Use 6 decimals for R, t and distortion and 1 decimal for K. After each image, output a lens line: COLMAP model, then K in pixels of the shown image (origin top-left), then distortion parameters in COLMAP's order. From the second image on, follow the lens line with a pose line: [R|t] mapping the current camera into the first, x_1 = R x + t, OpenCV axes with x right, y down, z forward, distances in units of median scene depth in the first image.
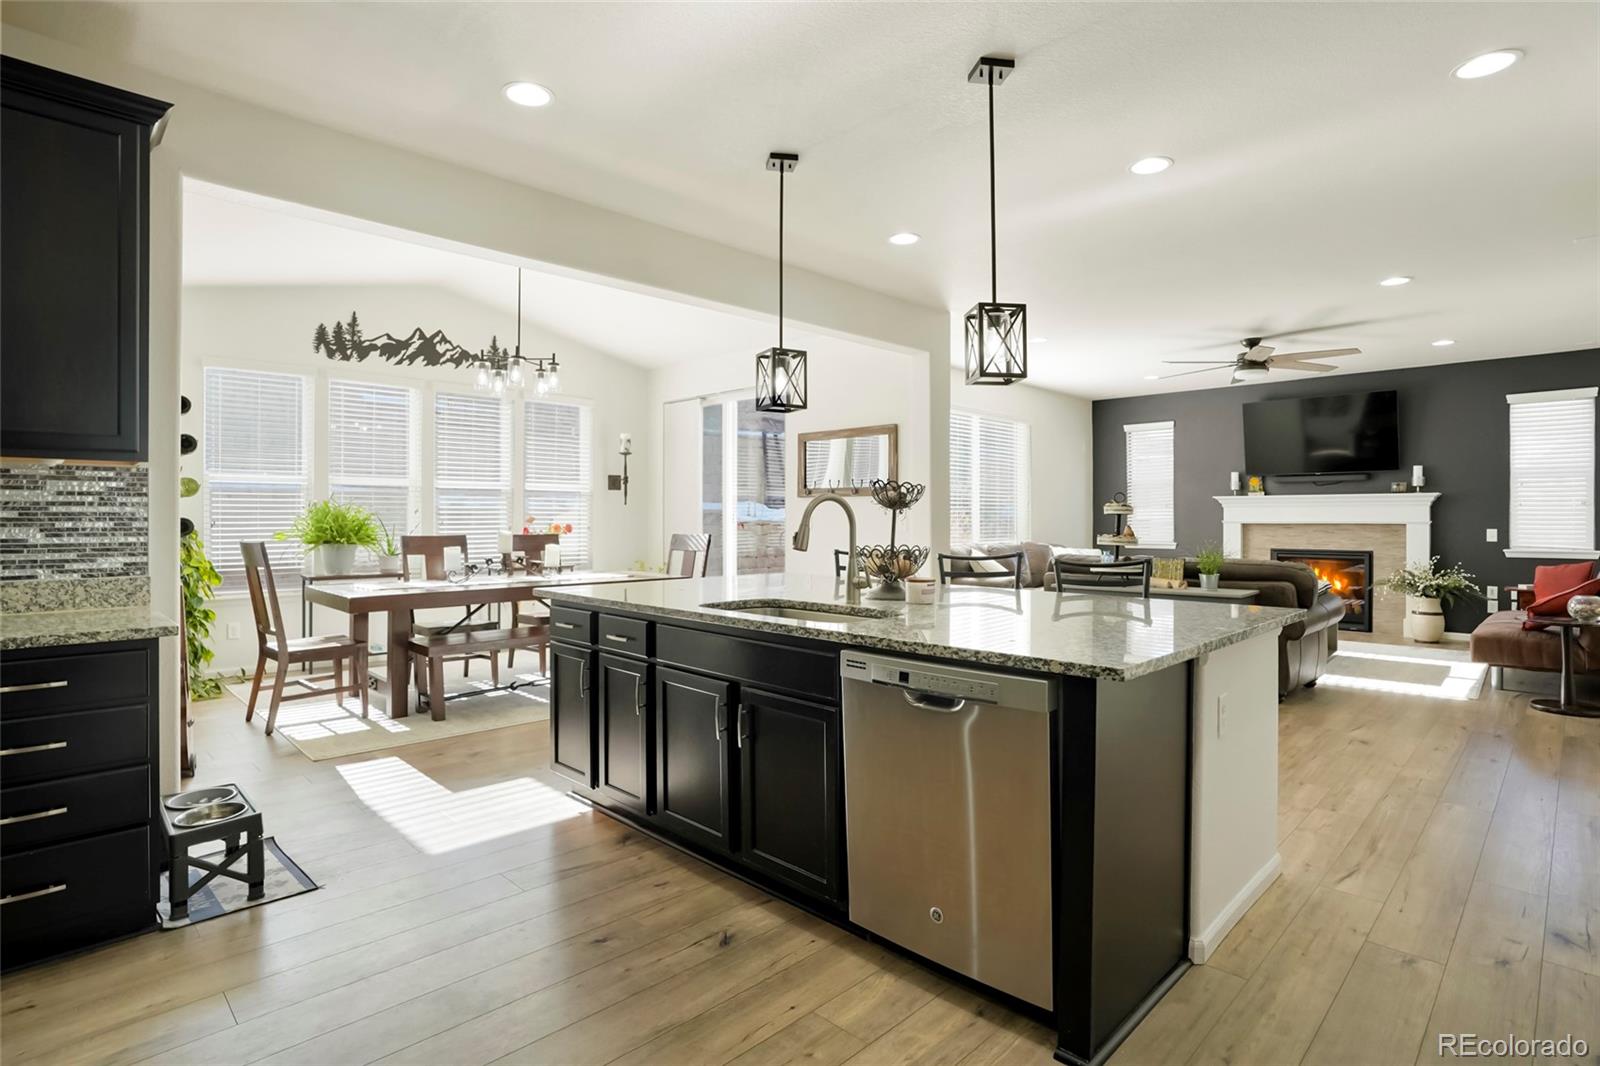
lens RADIAL K [[811.3, 0, 772.2], [0, 811.3, 501.2], [0, 0, 1]] dist [-0.030971, -0.001873]
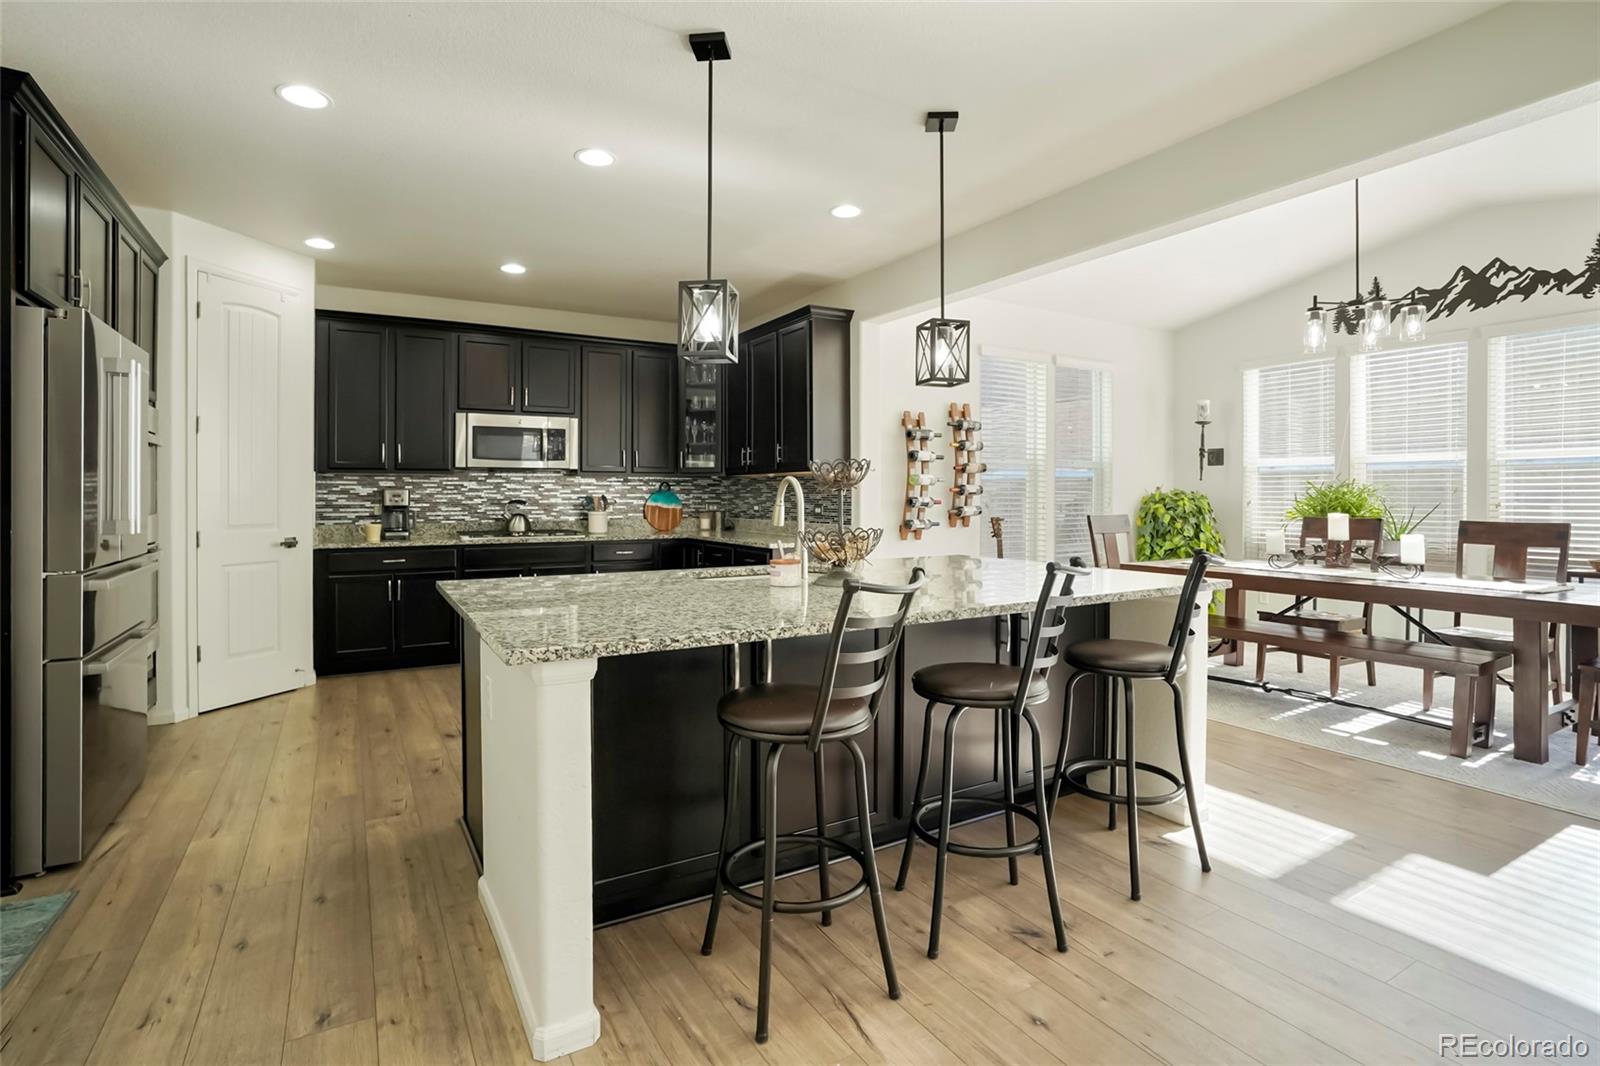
lens RADIAL K [[774.4, 0, 785.9], [0, 774.4, 492.4], [0, 0, 1]] dist [-0.012755, 0.002026]
pose [[-0.240650, -0.002126, -0.970610, 0.494049], [0.017884, 0.999818, -0.006624, 0.007272], [0.970447, -0.018953, -0.240568, 0.529924]]
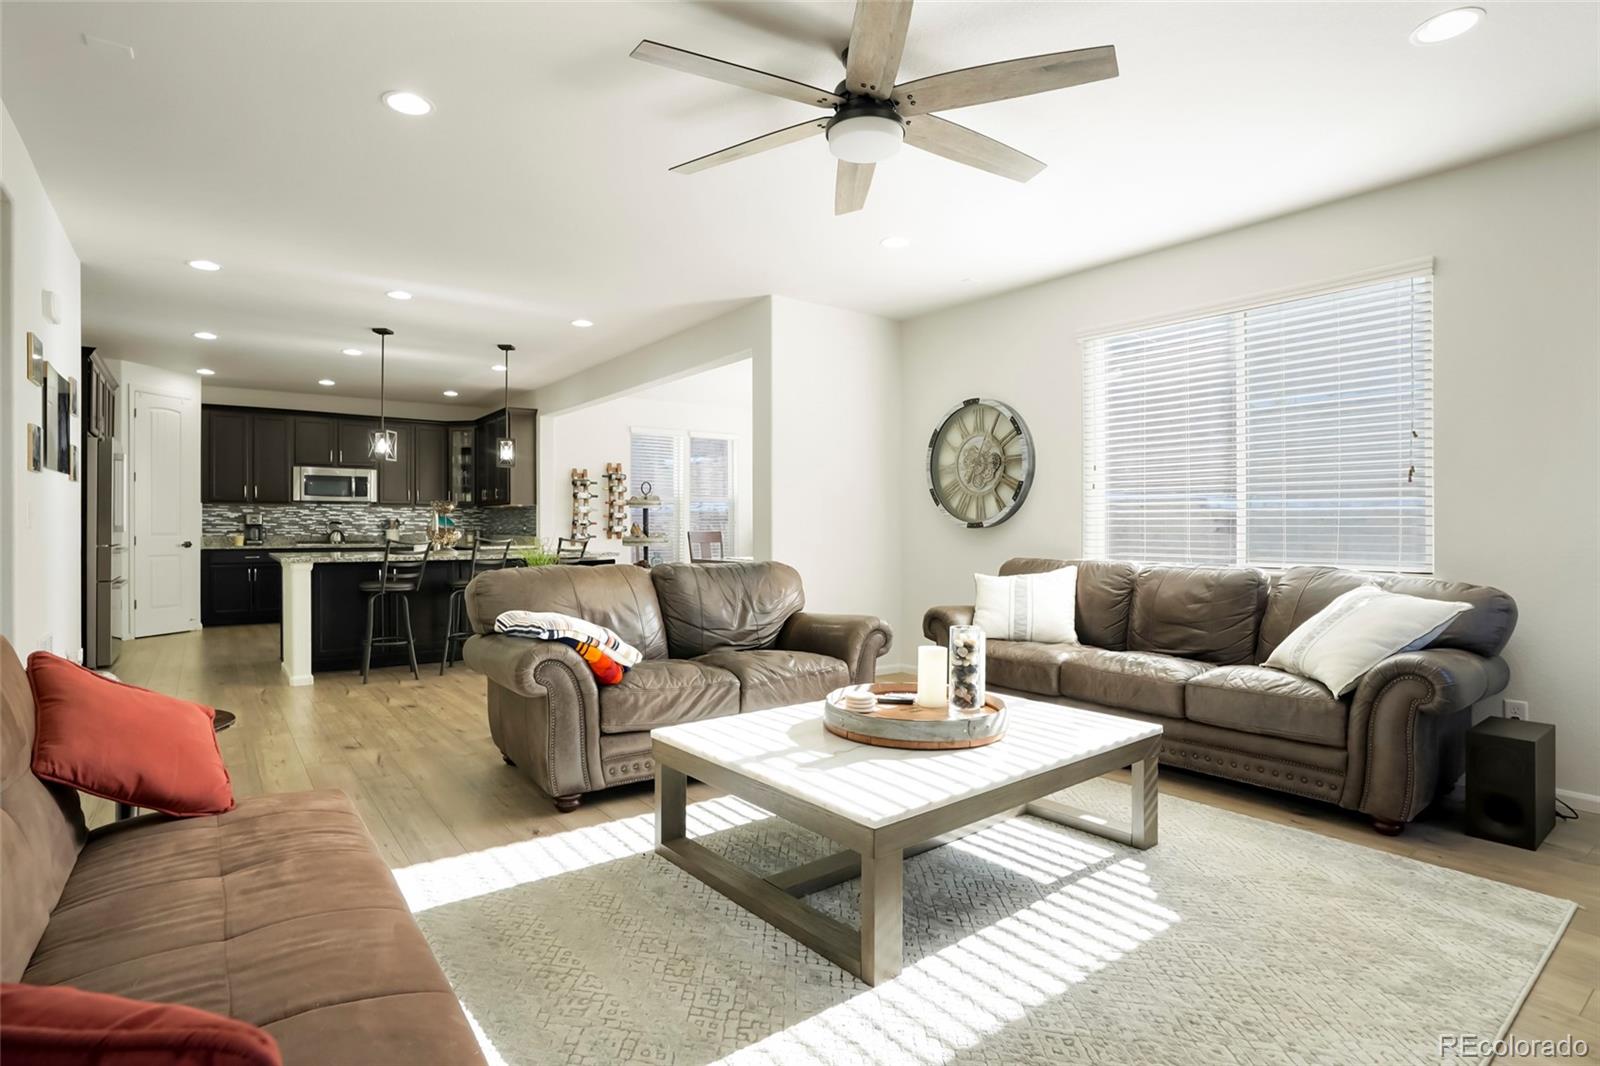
lens RADIAL K [[774.4, 0, 759.2], [0, 774.4, 529.9], [0, 0, 1]] dist [-0.012755, 0.002026]
pose [[-0.142069, 0.002471, -0.989854, 0.497189], [0.016077, 0.999871, 0.000189, 0.007431], [0.989726, -0.015887, -0.142091, 0.532792]]
